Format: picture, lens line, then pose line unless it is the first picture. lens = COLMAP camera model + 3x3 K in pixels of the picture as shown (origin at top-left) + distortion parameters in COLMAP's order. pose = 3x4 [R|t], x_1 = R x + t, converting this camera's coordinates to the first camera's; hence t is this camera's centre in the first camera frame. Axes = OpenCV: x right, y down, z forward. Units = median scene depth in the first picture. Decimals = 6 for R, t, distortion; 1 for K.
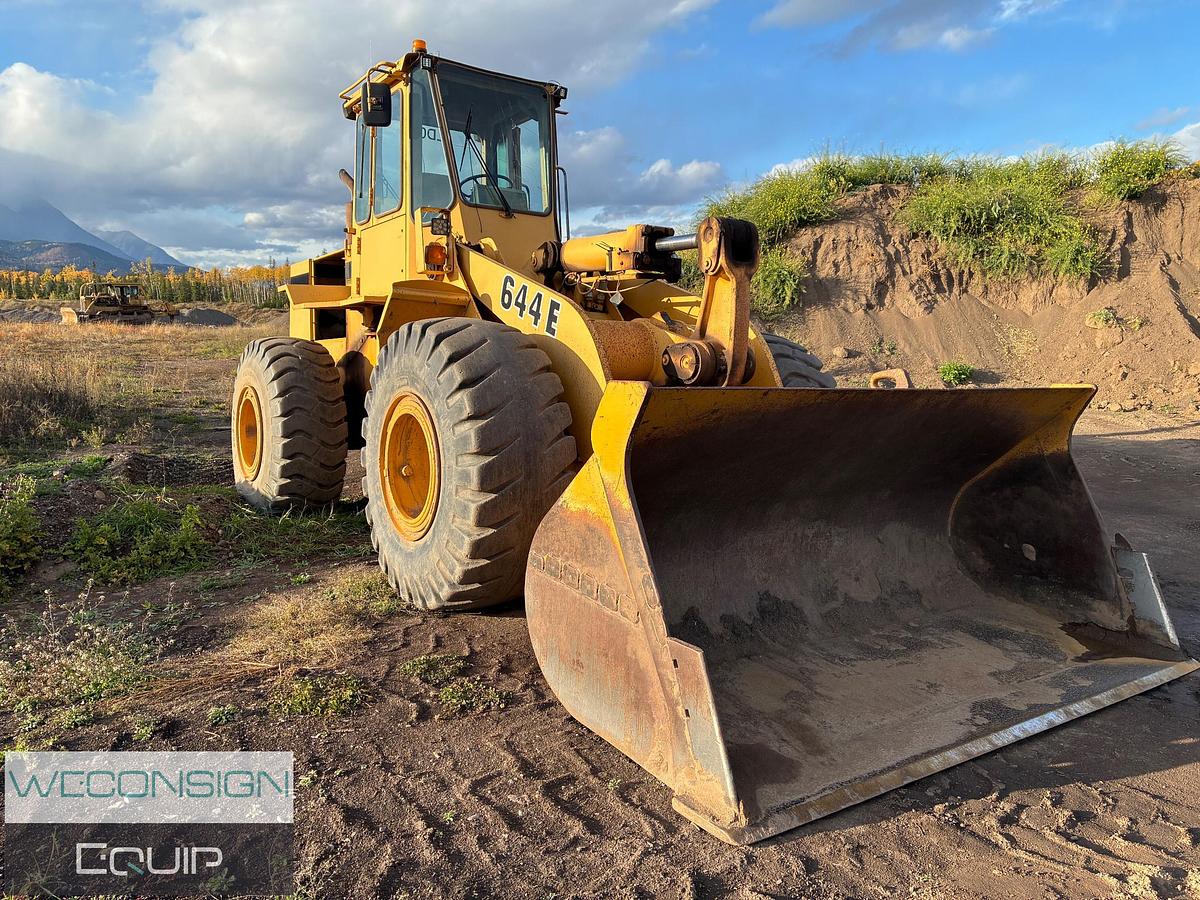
lens RADIAL K [[903.1, 0, 600.0], [0, 903.1, 450.0], [0, 0, 1]] dist [0.033541, -0.023785]
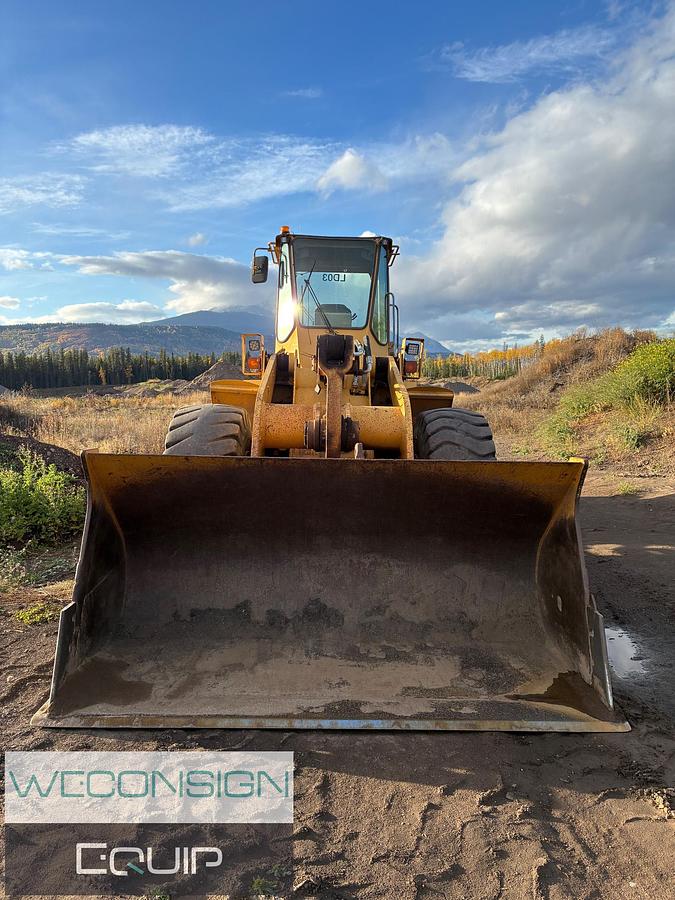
lens RADIAL K [[677.3, 0, 337.5], [0, 677.3, 450.0], [0, 0, 1]] dist [0.033541, -0.023785]
pose [[0.826584, 0.028845, -0.562073, 0.722597], [-0.056632, 0.997880, -0.032073, -0.037718], [0.559957, 0.058343, 0.826465, 0.124023]]
